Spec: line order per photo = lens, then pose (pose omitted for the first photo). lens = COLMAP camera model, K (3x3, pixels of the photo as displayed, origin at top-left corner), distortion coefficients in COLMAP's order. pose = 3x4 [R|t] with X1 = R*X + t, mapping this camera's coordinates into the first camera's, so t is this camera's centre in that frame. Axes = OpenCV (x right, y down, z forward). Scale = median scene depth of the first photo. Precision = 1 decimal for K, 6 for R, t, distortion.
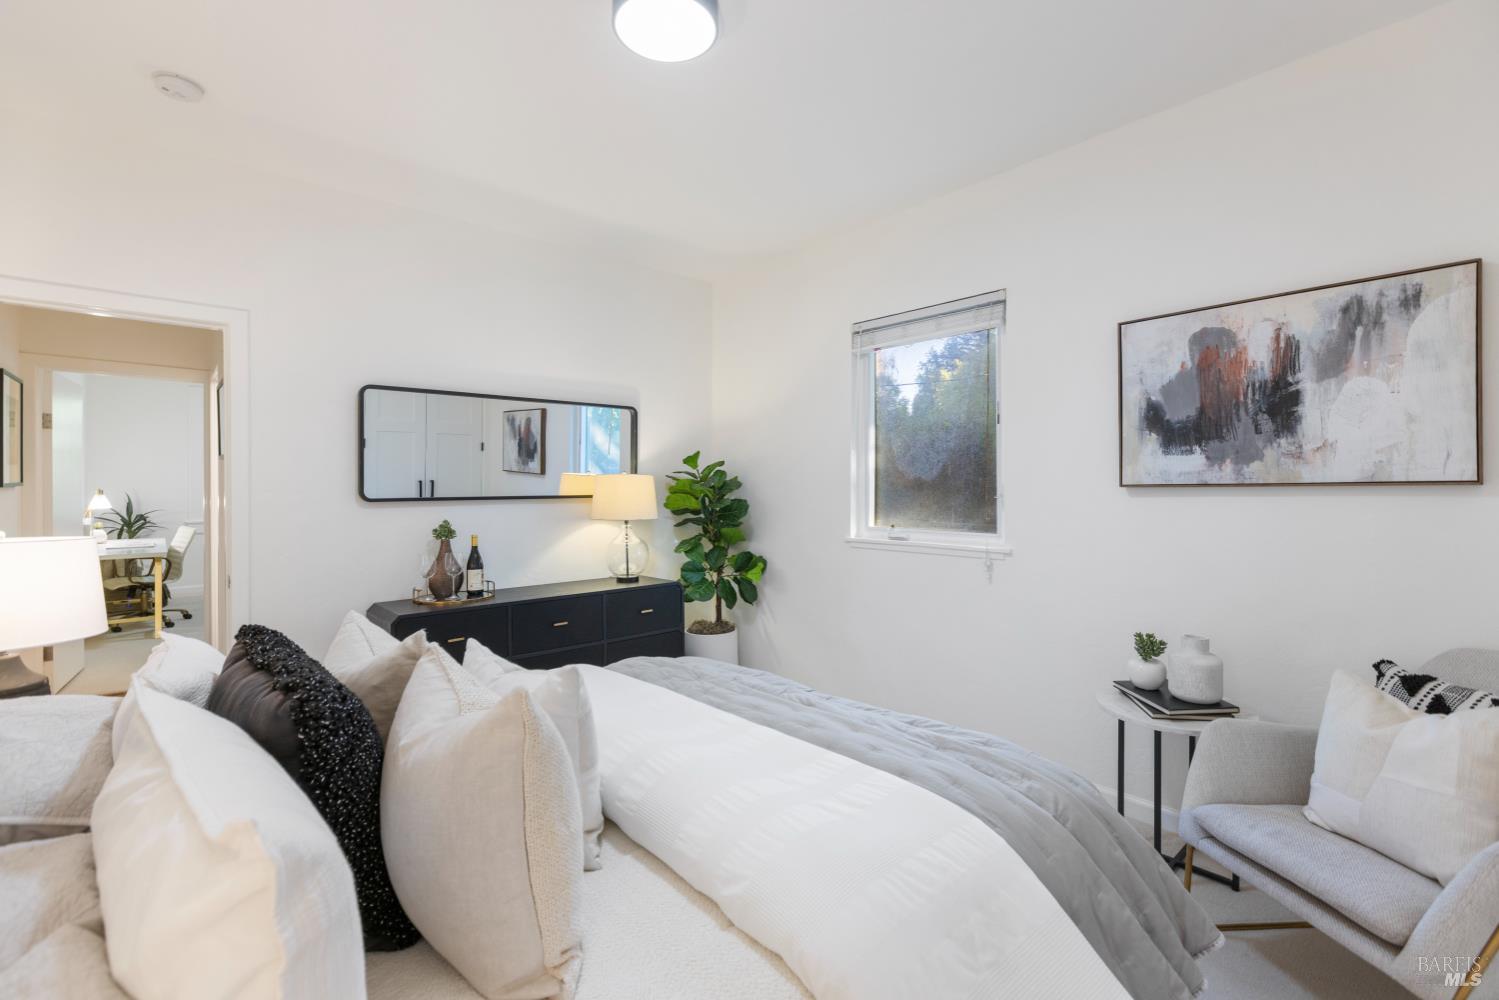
lens RADIAL K [[673.1, 0, 751.2], [0, 673.1, 498.6], [0, 0, 1]] dist [0.003089, 0.000515]
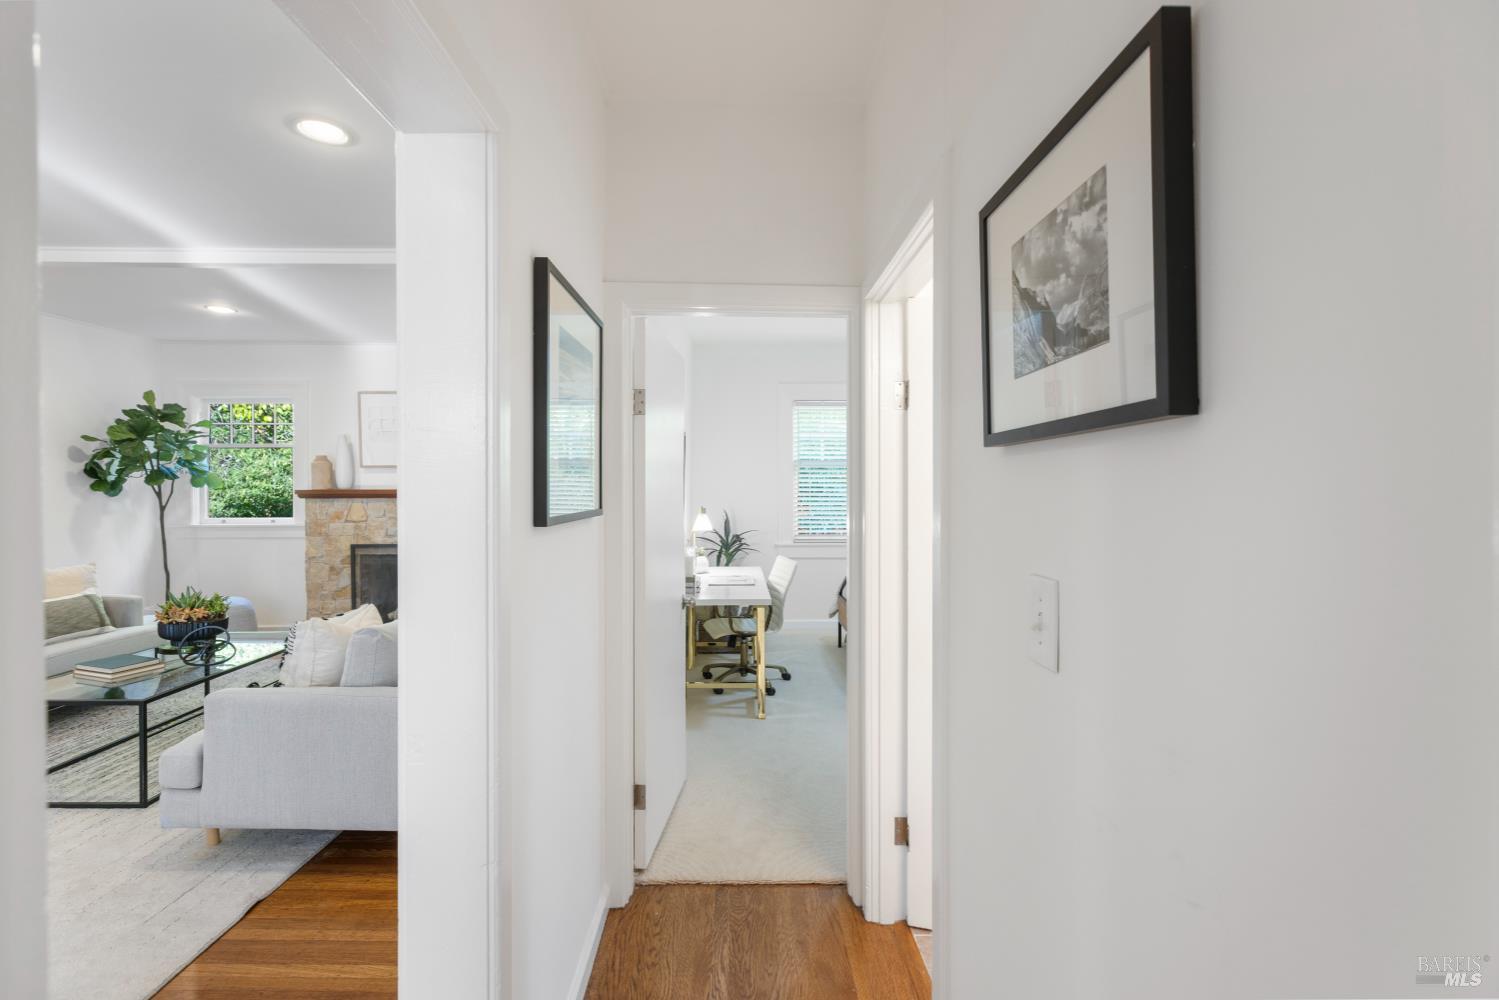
lens RADIAL K [[673.1, 0, 746.8], [0, 673.1, 498.3], [0, 0, 1]] dist [0.003089, 0.000515]
pose [[0.764801, -0.003176, -0.644258, -0.389423], [-0.001850, 0.999973, -0.007126, -0.017423], [0.644263, 0.006641, 0.764775, 0.402252]]
